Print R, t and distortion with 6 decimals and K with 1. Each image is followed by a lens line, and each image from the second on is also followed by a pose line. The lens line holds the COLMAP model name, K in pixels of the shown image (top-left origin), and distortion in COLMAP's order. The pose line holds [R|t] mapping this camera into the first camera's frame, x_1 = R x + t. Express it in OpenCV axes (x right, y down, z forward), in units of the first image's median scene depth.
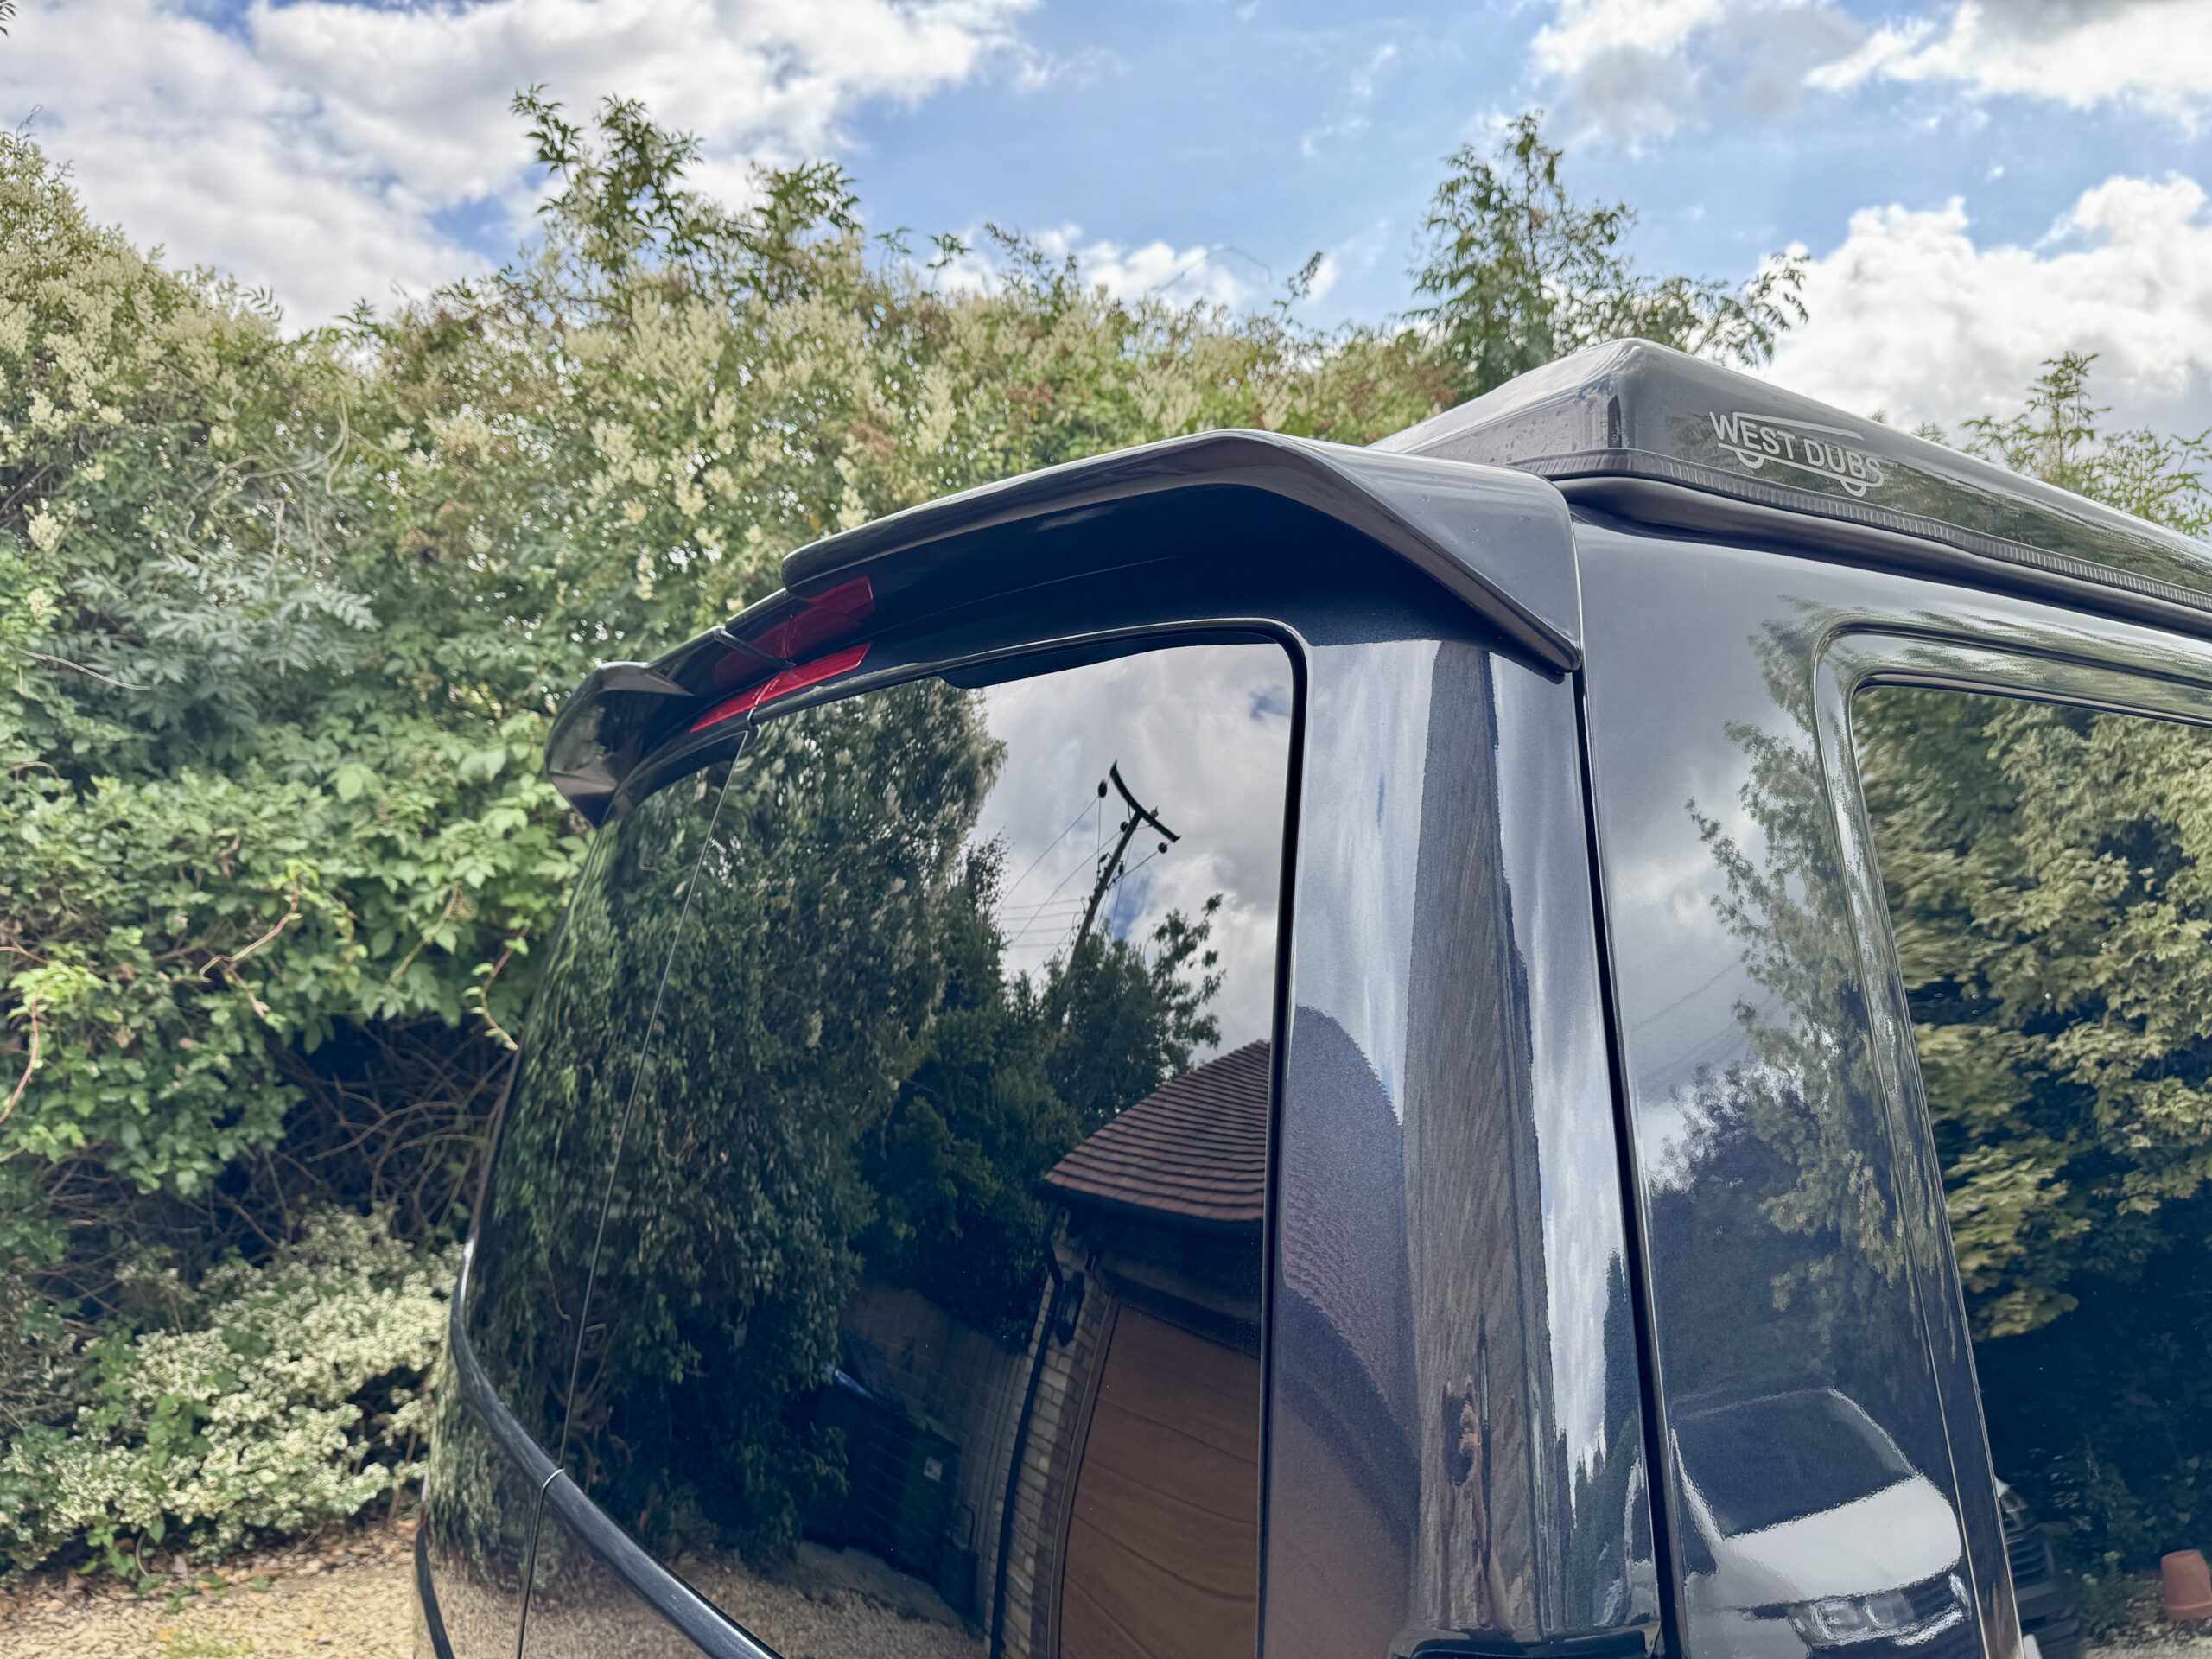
lens RADIAL K [[1557.2, 0, 1108.8], [0, 1557.2, 834.1], [0, 0, 1]] dist [0.051256, -0.099143]
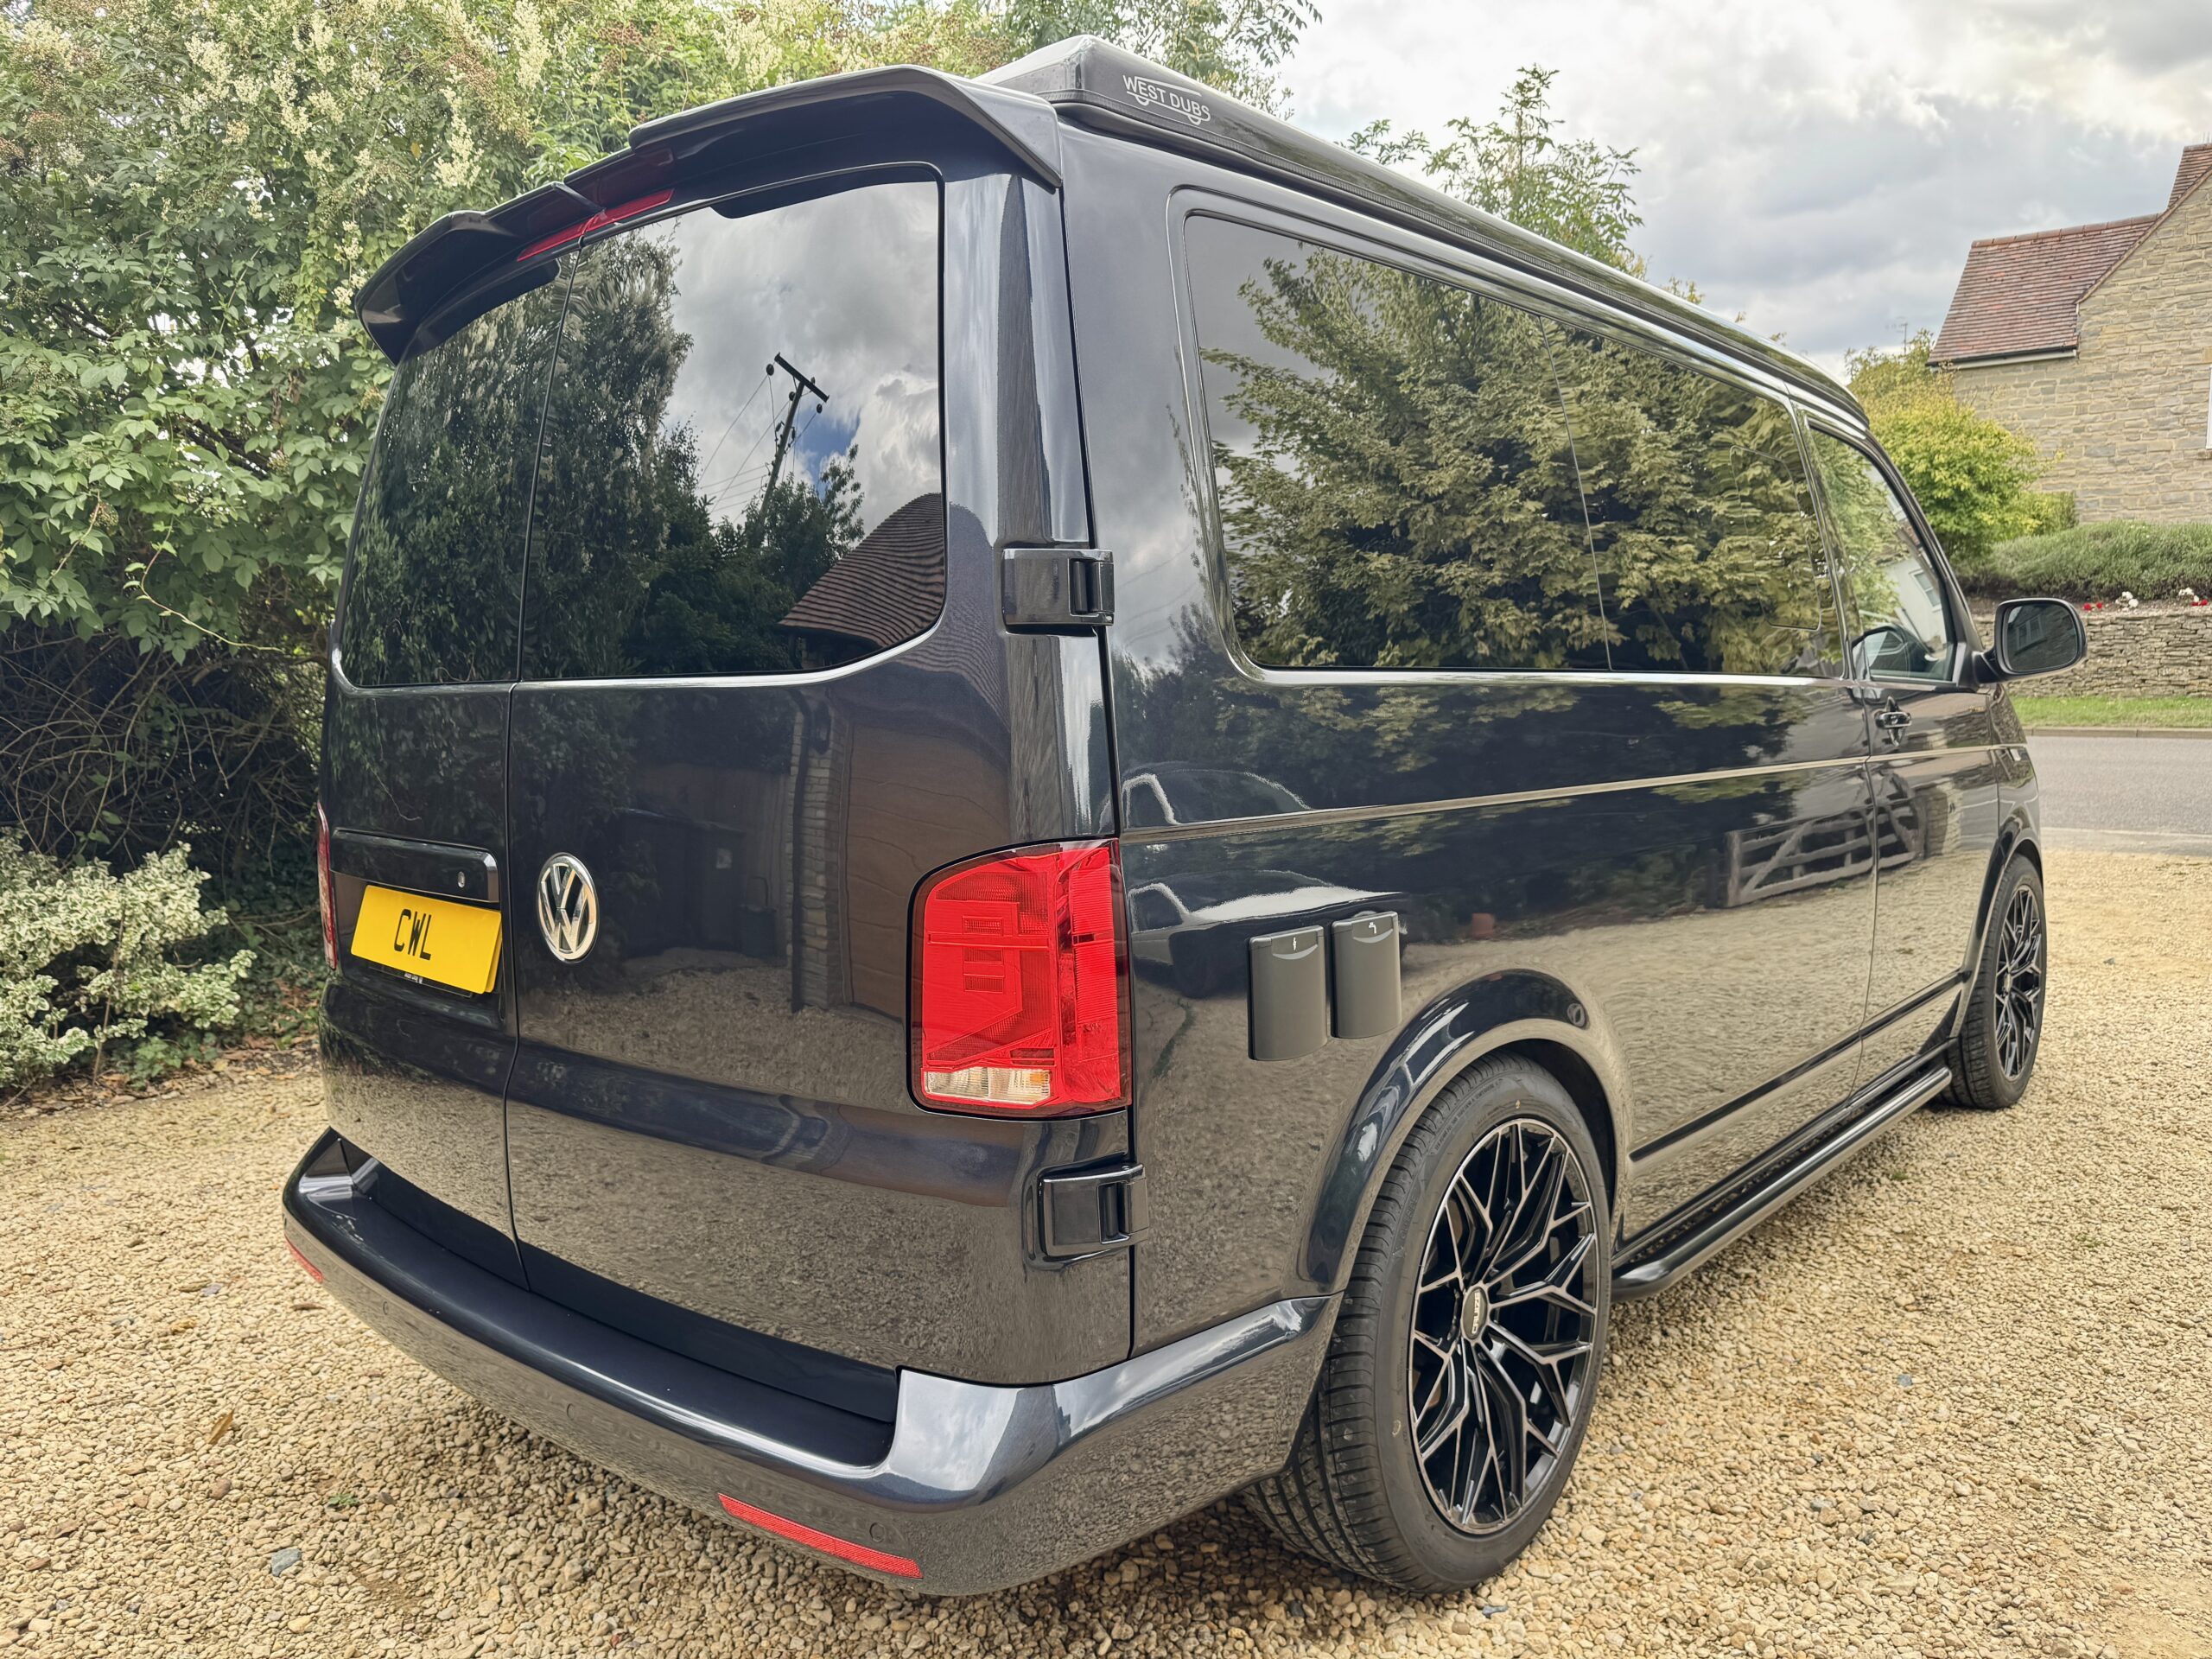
lens RADIAL K [[1592.1, 0, 1115.1], [0, 1592.1, 824.2], [0, 0, 1]] dist [0.002288, -0.009703]
pose [[0.961533, -0.058730, 0.268337, -0.052777], [0.010970, 0.984307, 0.176123, 0.068955], [-0.274470, -0.166405, 0.947088, -0.238945]]
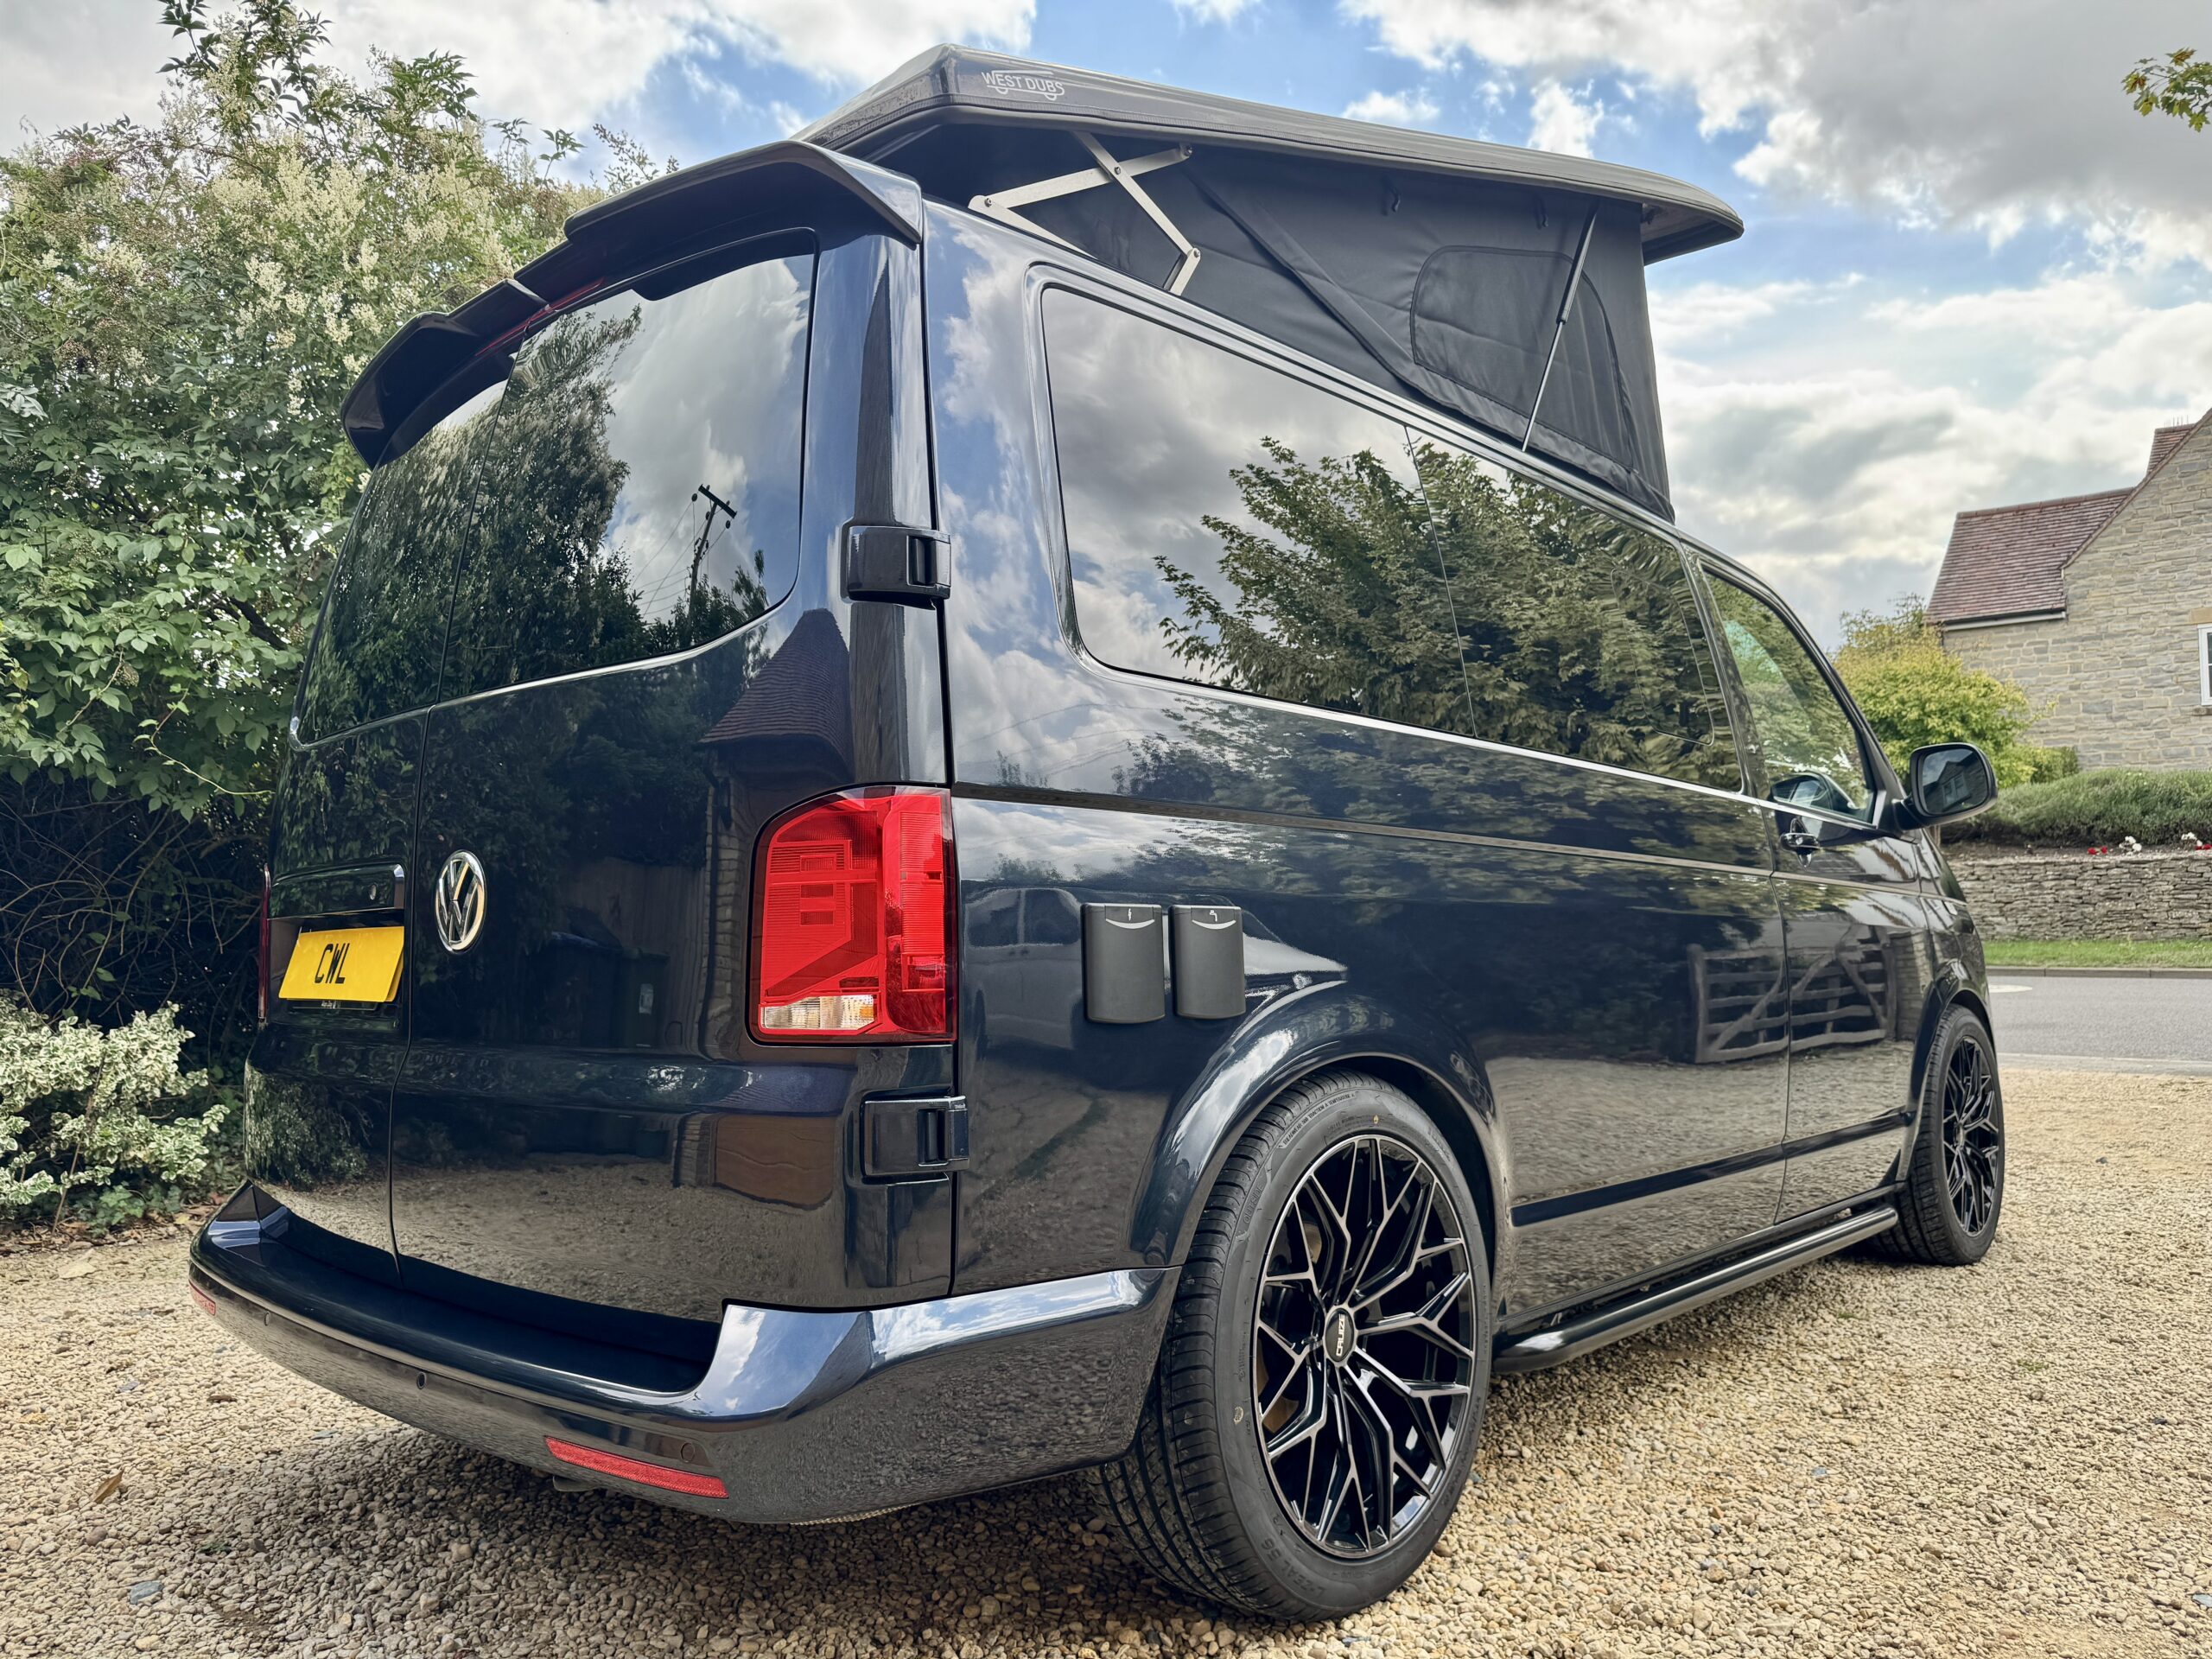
lens RADIAL K [[1592.1, 0, 1115.1], [0, 1592.1, 824.2], [0, 0, 1]] dist [0.002288, -0.009703]
pose [[0.966786, -0.006130, 0.255513, -0.014837], [0.003881, 0.999949, 0.009304, 0.142530], [-0.255557, -0.008003, 0.966761, -0.286964]]
